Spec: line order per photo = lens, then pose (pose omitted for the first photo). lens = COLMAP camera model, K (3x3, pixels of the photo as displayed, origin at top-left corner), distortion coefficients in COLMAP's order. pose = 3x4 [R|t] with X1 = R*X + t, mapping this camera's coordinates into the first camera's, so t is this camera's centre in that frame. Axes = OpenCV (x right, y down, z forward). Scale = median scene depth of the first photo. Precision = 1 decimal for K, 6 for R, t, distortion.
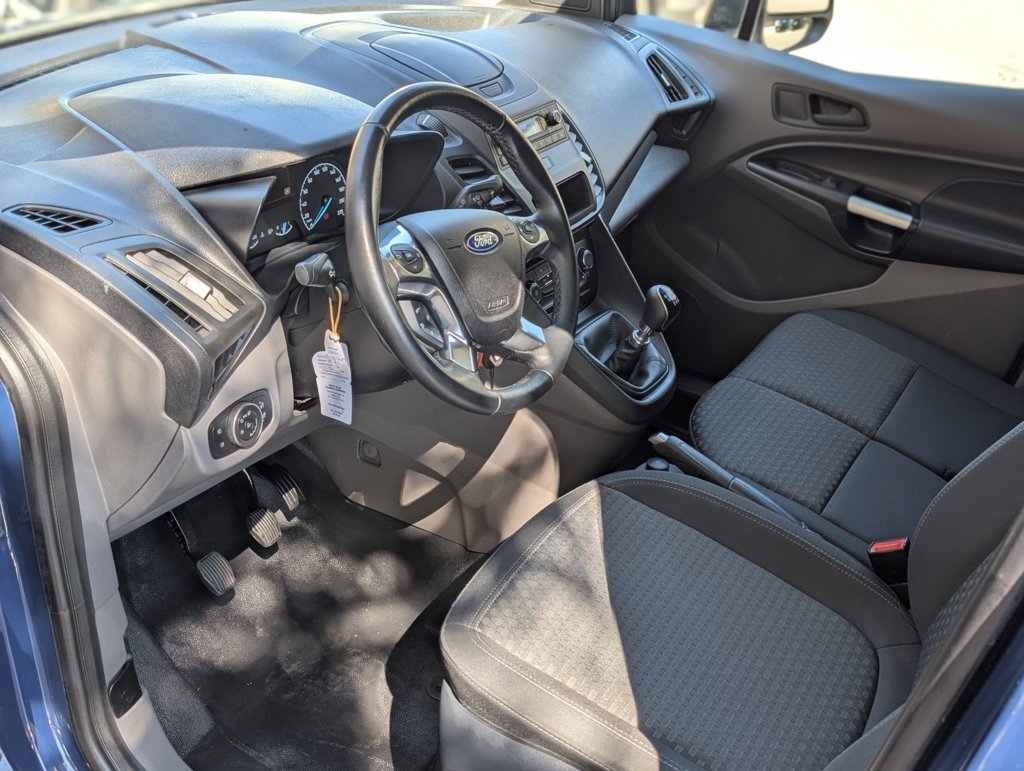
lens RADIAL K [[1142.3, 0, 511.2], [0, 1142.3, 378.0], [0, 0, 1]] dist [0.019983, 0.000000]
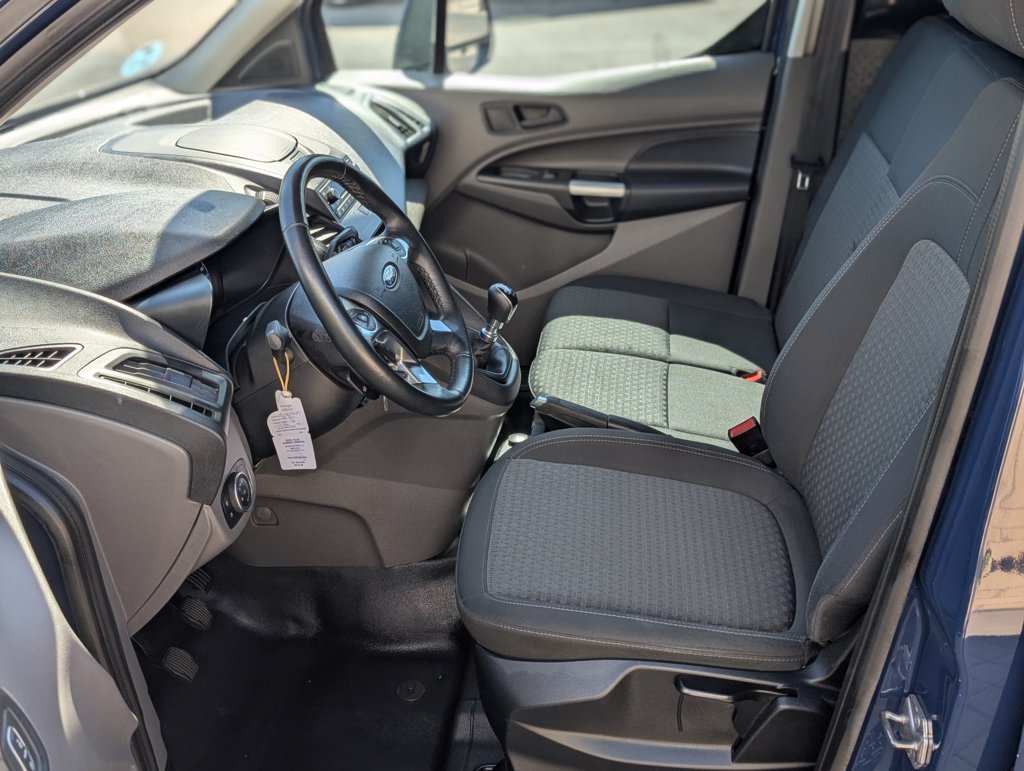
lens RADIAL K [[1142.3, 0, 505.6], [0, 1142.3, 387.7], [0, 0, 1]] dist [0.019983, 0.000000]
pose [[0.903278, -0.298048, 0.308636, -0.275142], [0.308192, 0.951180, 0.016568, 0.004649], [-0.298507, 0.080154, 0.951036, -0.115633]]
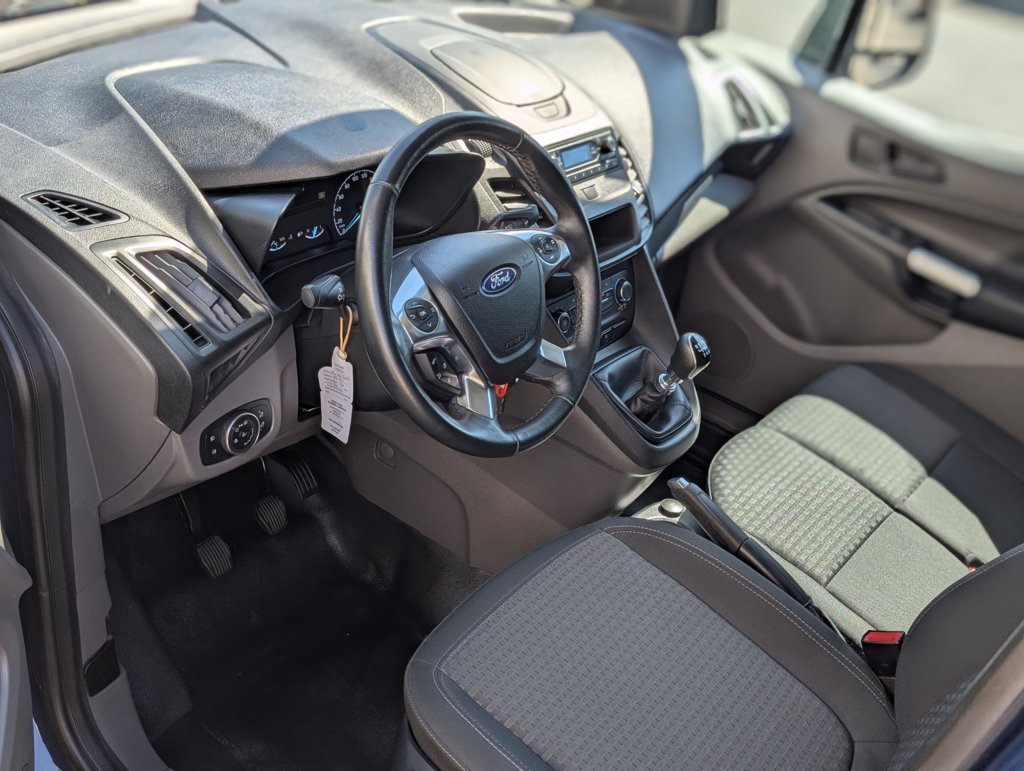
lens RADIAL K [[1142.3, 0, 518.7], [0, 1142.3, 375.3], [0, 0, 1]] dist [0.019983, 0.000000]
pose [[0.989667, 0.130566, -0.059266, 0.052010], [-0.128725, 0.991101, 0.033900, -0.065097], [0.063165, -0.025921, 0.997666, 0.021082]]
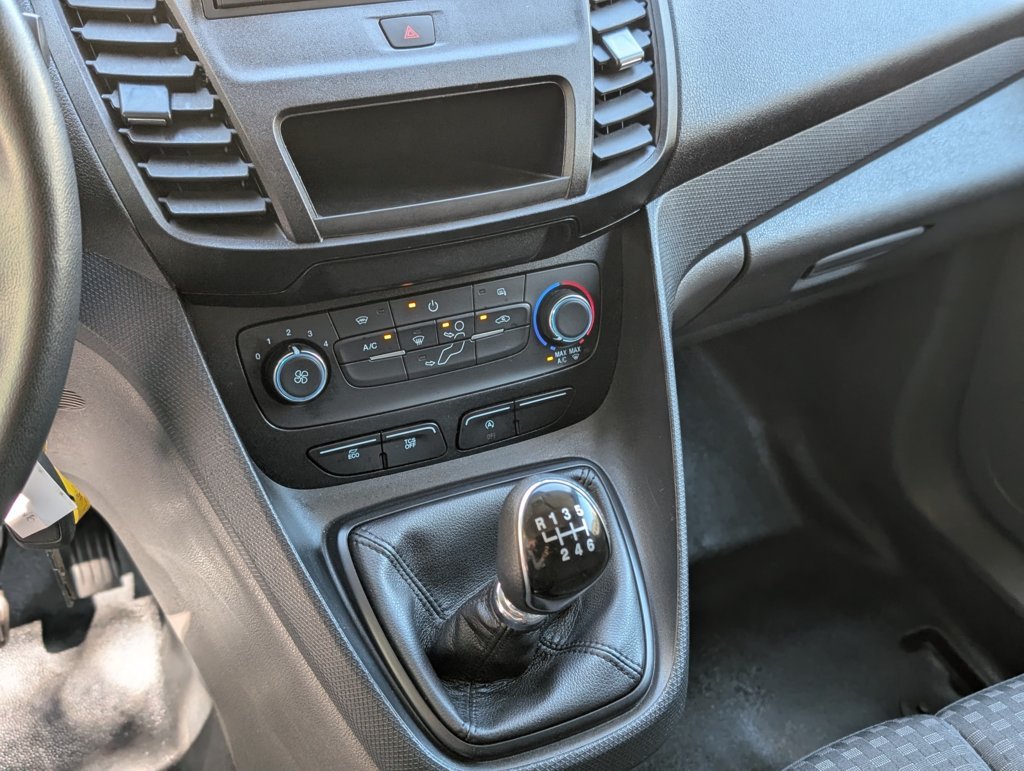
lens RADIAL K [[1142.3, 0, 514.2], [0, 1142.3, 383.3], [0, 0, 1]] dist [0.019983, 0.000000]
pose [[0.838188, 0.285197, -0.464870, 0.281550], [-0.246978, 0.958457, 0.142695, -0.159684], [0.486254, -0.004792, 0.873804, 0.792559]]
